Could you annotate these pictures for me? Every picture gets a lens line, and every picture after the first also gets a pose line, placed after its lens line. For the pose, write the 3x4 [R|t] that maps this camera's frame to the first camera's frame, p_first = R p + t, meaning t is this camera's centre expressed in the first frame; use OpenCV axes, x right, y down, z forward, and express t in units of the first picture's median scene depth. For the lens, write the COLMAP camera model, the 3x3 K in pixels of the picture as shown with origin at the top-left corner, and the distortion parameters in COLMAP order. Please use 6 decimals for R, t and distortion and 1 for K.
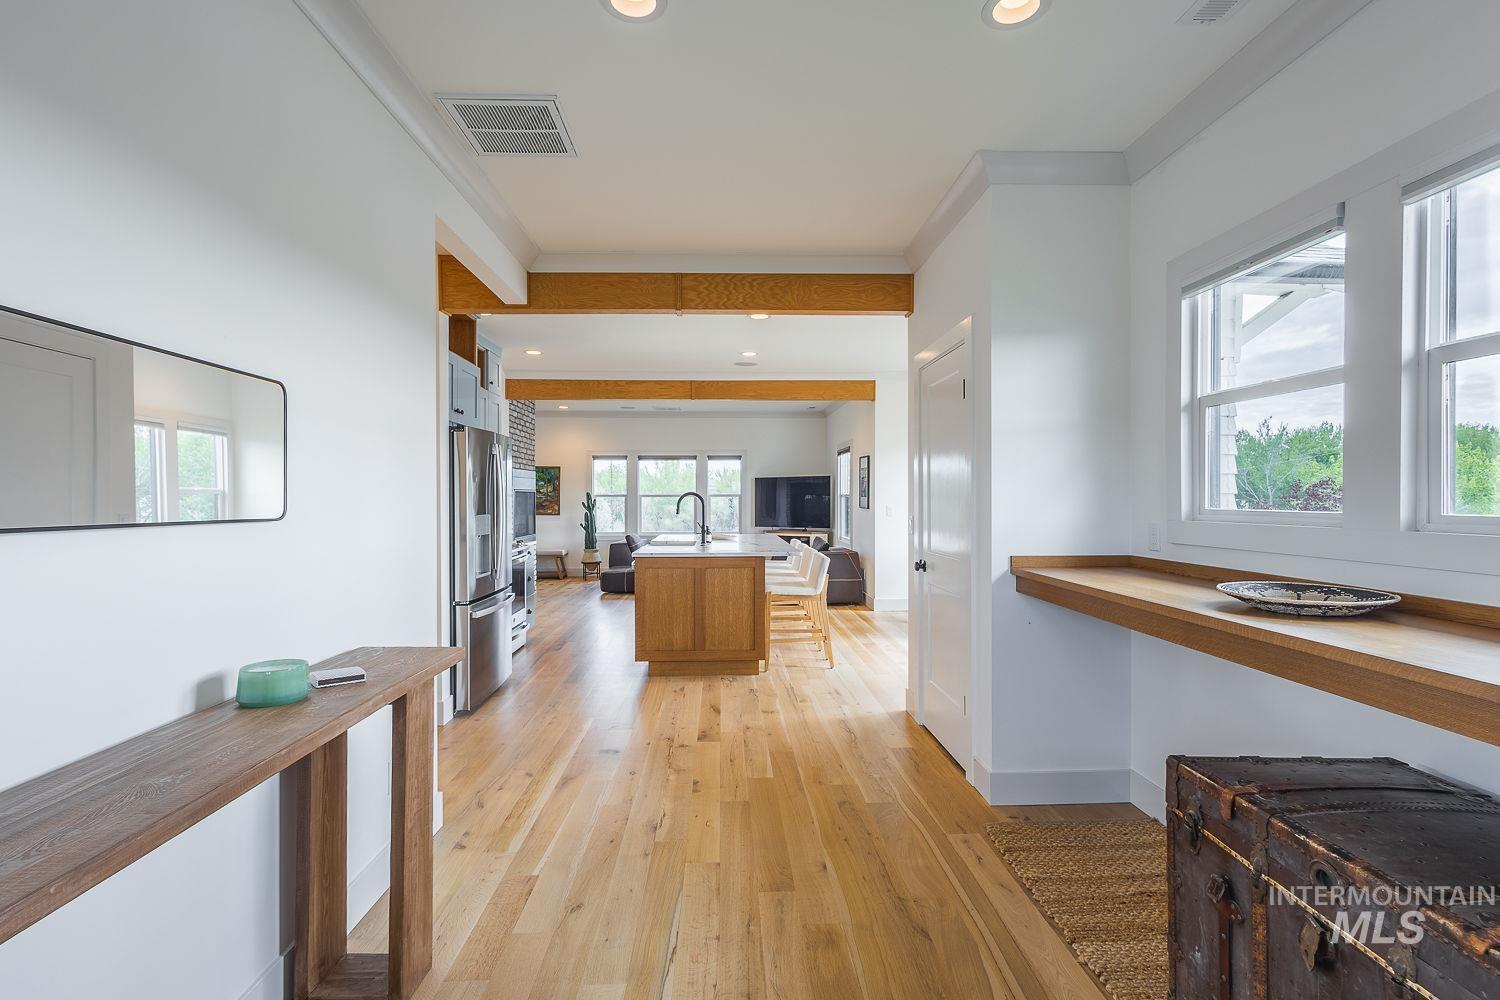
lens RADIAL K [[700.5, 0, 749.3], [0, 700.5, 499.8], [0, 0, 1]] dist [0.010161, -0.003815]
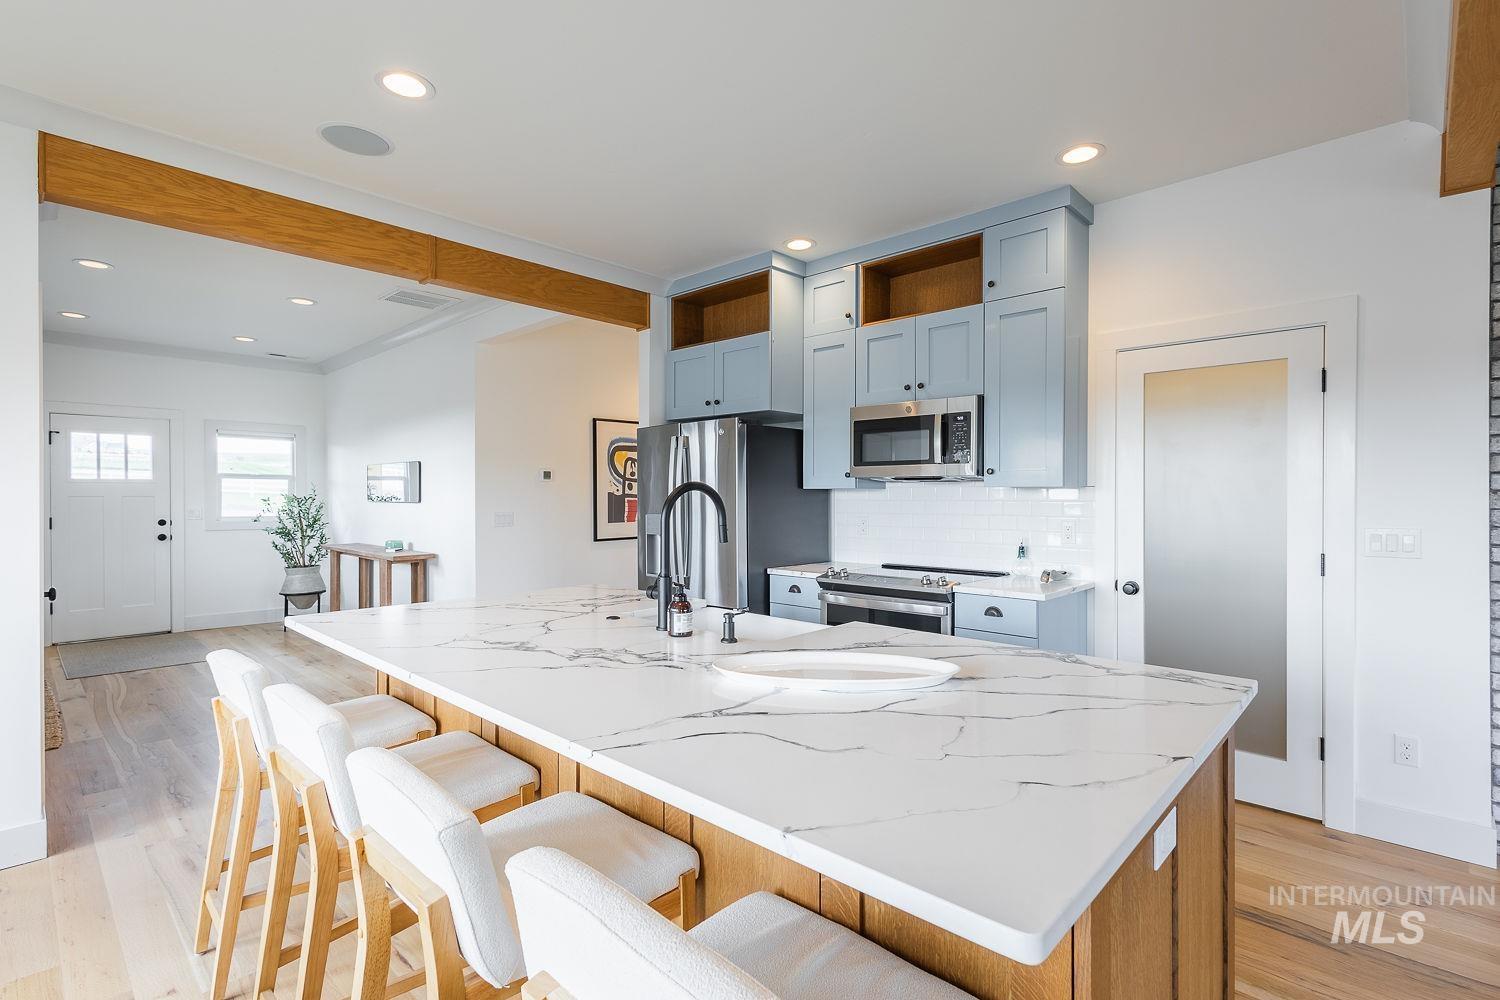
lens RADIAL K [[700.5, 0, 751.8], [0, 700.5, 500.8], [0, 0, 1]] dist [0.010161, -0.003815]
pose [[-0.716100, 0.006061, -0.697971, 0.678178], [-0.006291, 0.999866, 0.015137, -0.057683], [0.697969, 0.015231, -0.715966, 5.936244]]
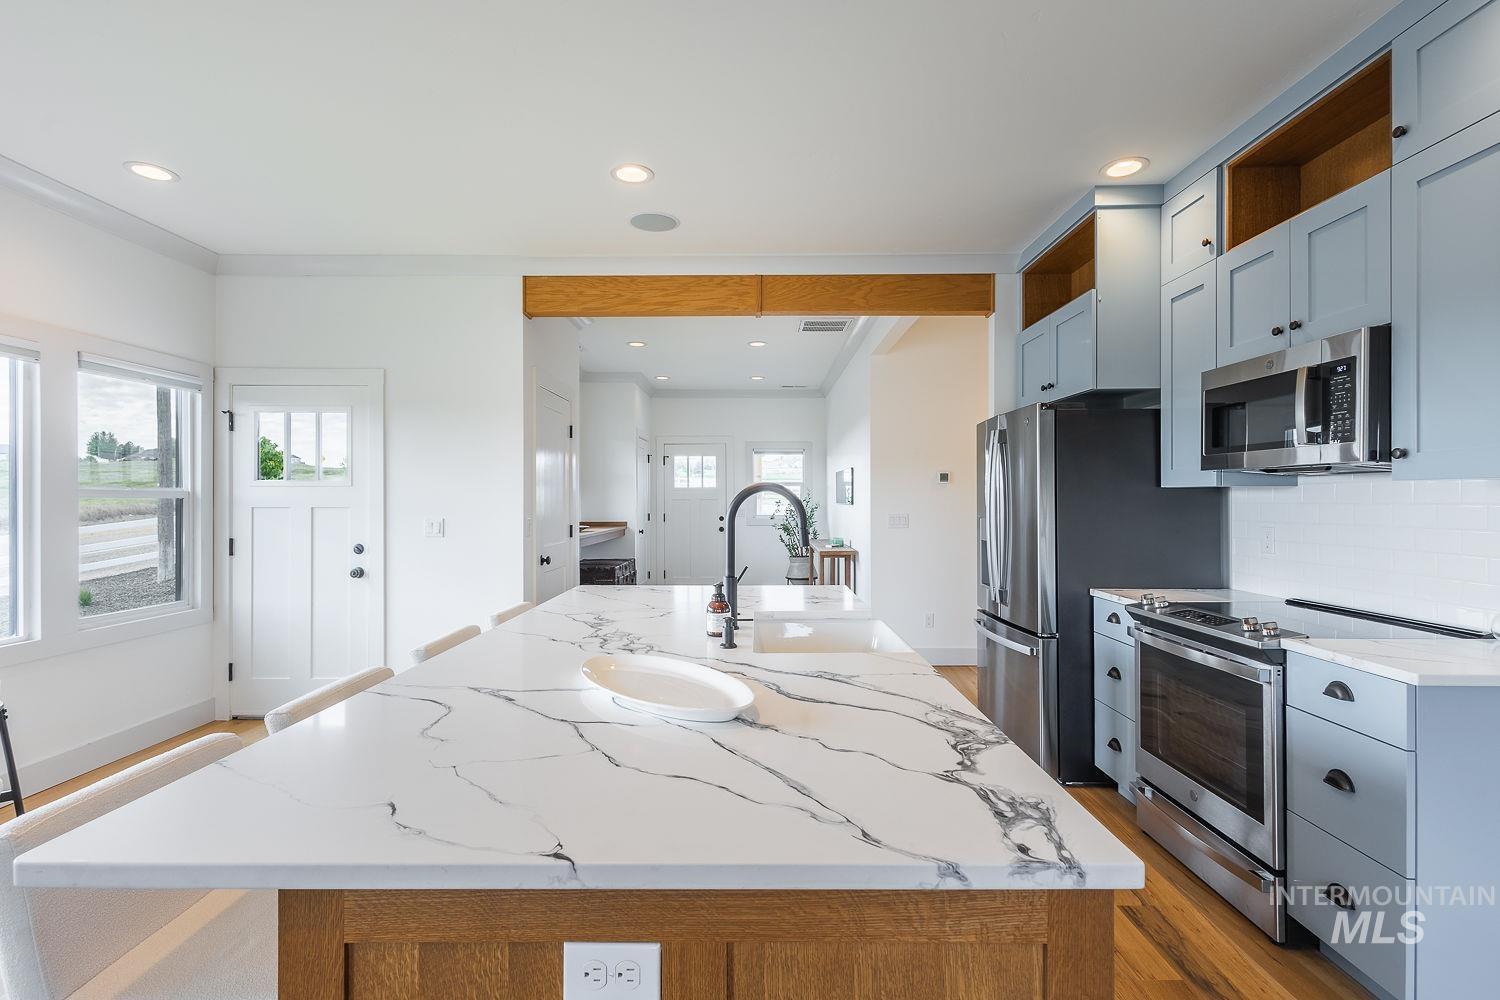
lens RADIAL K [[700.5, 0, 744.5], [0, 700.5, 499.5], [0, 0, 1]] dist [0.010161, -0.003815]
pose [[-0.998723, 0.003371, 0.050417, -0.380737], [0.003880, 0.999942, 0.010011, -0.054509], [-0.050381, 0.010194, -0.998678, 6.264395]]
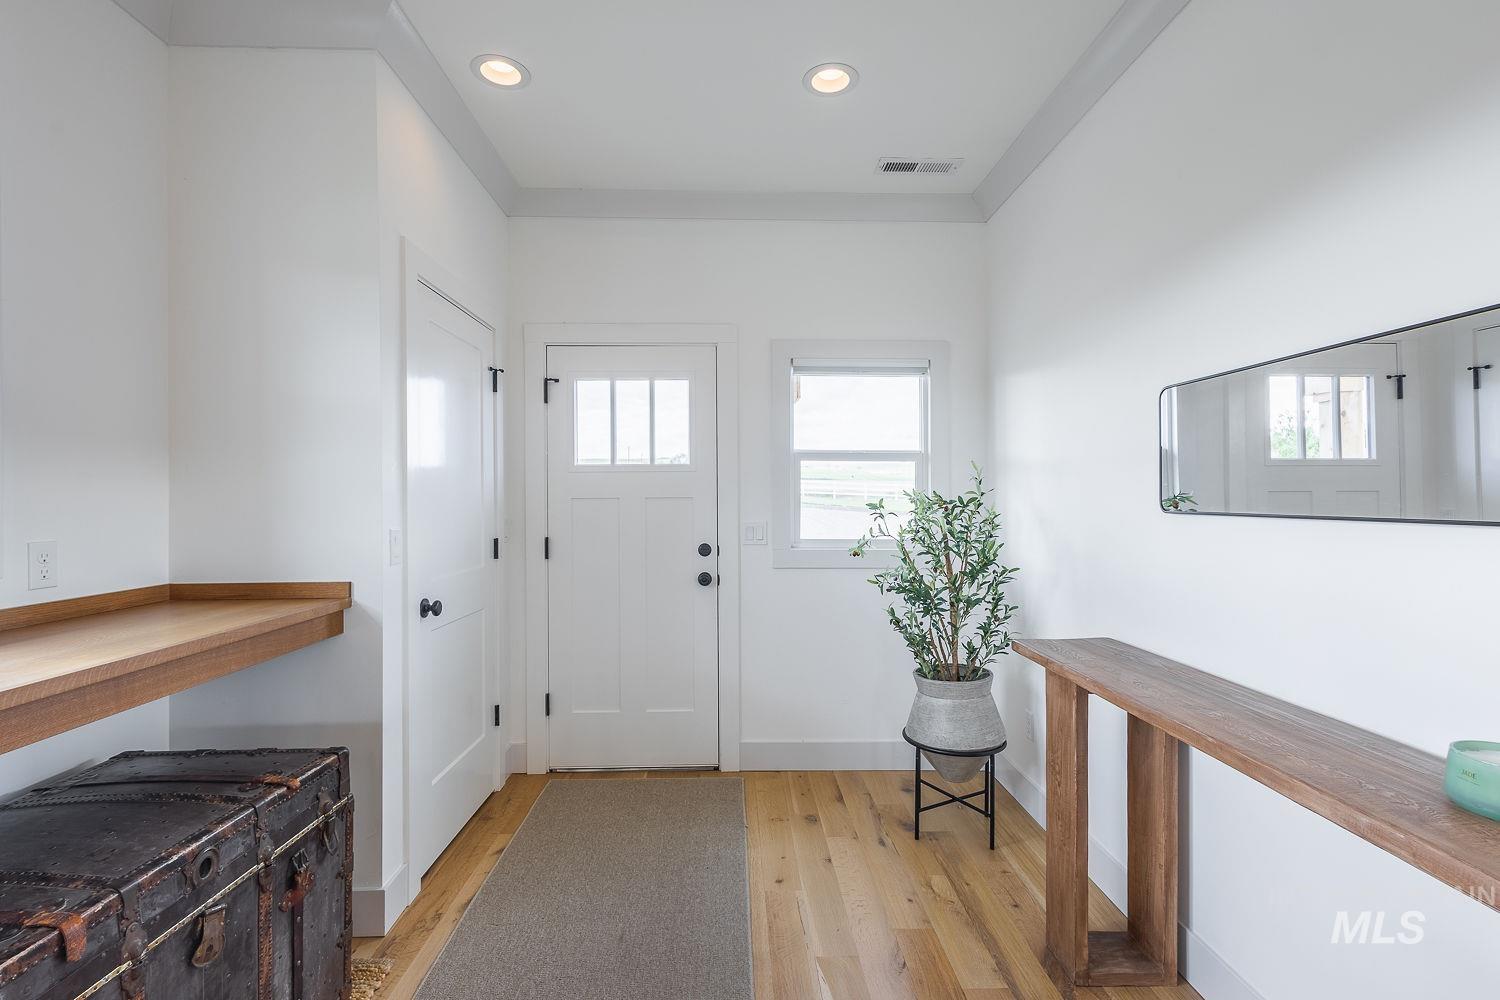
lens RADIAL K [[700.5, 0, 750.2], [0, 700.5, 496.2], [0, 0, 1]] dist [0.010161, -0.003815]
pose [[-0.999930, 0.005606, 0.010385, -0.000132], [0.005669, 0.999965, 0.006091, -0.007674], [-0.010350, 0.006150, -0.999928, 1.956764]]
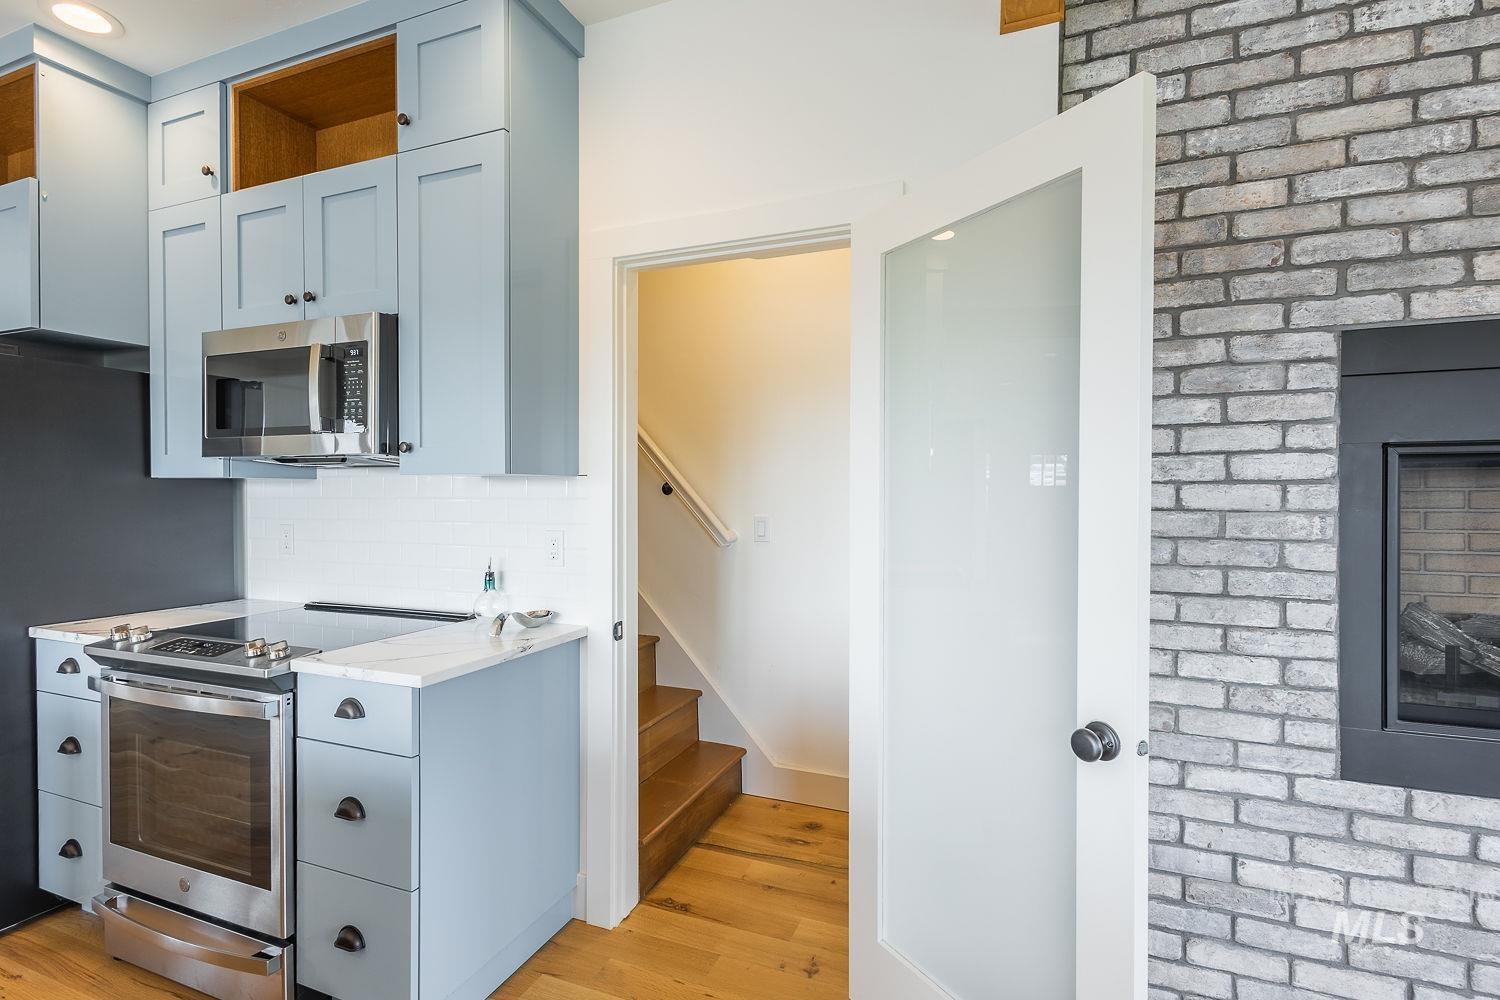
lens RADIAL K [[700.5, 0, 751.4], [0, 700.5, 496.1], [0, 0, 1]] dist [0.010161, -0.003815]
pose [[-0.406487, 0.009082, -0.913611, -0.635217], [-0.007652, 0.999882, 0.013344, -0.054480], [0.913625, 0.012415, -0.406369, 5.970105]]
